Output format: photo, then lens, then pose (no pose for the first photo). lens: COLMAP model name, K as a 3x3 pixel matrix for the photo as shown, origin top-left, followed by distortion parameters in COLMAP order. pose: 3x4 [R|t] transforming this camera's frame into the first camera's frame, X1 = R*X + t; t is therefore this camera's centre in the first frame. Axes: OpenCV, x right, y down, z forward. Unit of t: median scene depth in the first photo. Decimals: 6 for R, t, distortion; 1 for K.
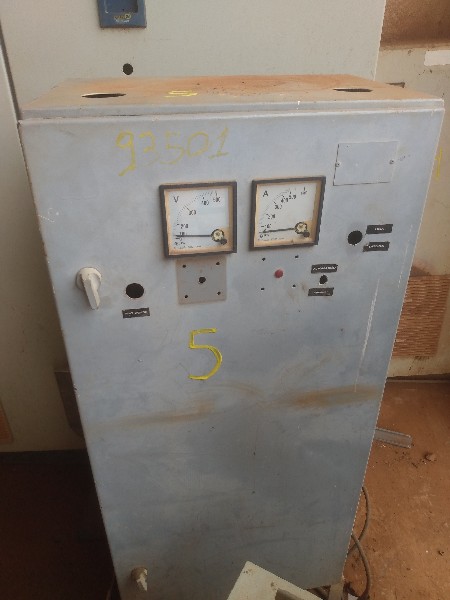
lens RADIAL K [[455.1, 0, 236.1], [0, 455.1, 295.8], [0, 0, 1]] dist [0.046630, -0.059155]
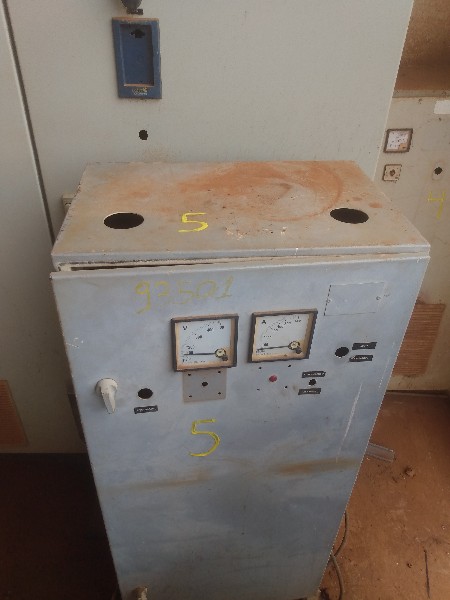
lens RADIAL K [[455.1, 0, 236.1], [0, 455.1, 295.8], [0, 0, 1]] dist [0.046630, -0.059155]
pose [[0.998774, 0.049086, -0.006449, -0.000371], [-0.048270, 0.994450, 0.093488, -0.325409], [0.011002, -0.093062, 0.995600, -0.101033]]
